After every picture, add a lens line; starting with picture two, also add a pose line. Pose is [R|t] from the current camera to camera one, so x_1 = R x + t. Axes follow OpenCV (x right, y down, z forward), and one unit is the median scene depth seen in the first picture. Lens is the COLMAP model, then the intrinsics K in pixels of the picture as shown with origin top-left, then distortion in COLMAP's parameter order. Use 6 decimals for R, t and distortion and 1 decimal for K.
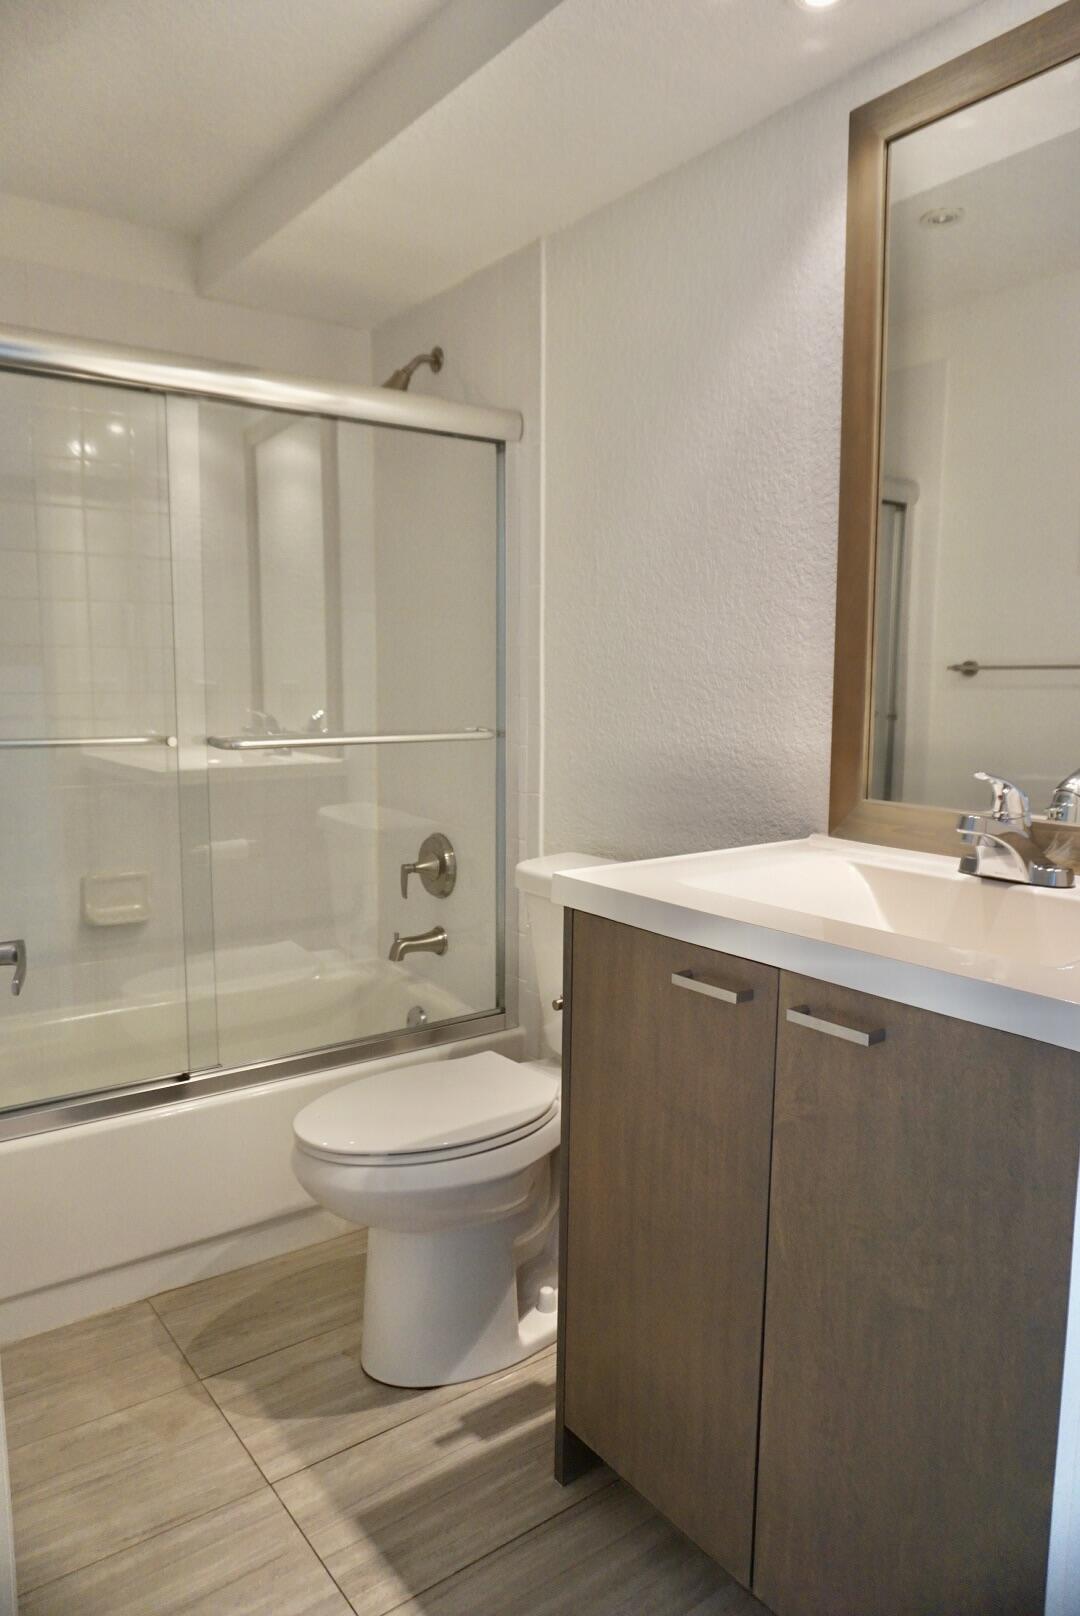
lens RADIAL K [[1086.5, 0, 540.0], [0, 1086.5, 808.0], [0, 0, 1]] dist [-0.045494, 0.028391]
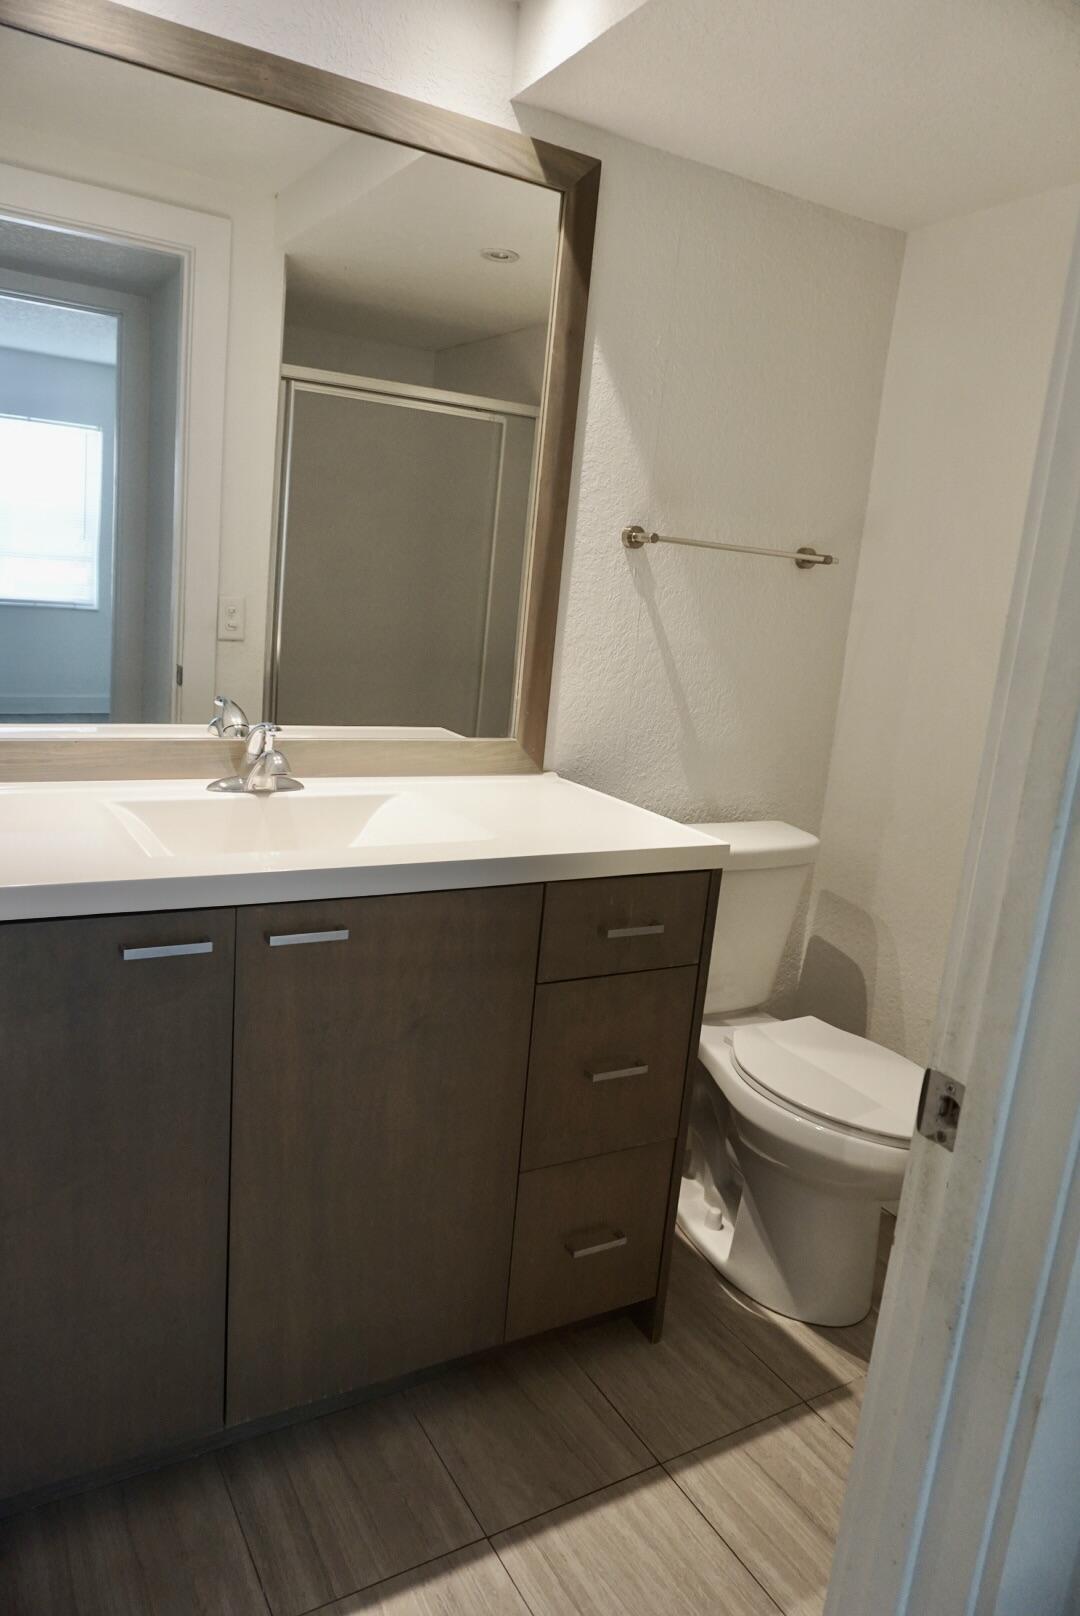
lens RADIAL K [[1086.5, 0, 540.0], [0, 1086.5, 808.0], [0, 0, 1]] dist [-0.045494, 0.028391]
pose [[0.106338, -0.196461, 0.974728, -0.782245], [0.023492, 0.980509, 0.195064, -0.157151], [-0.994053, 0.002156, 0.108880, 0.542982]]
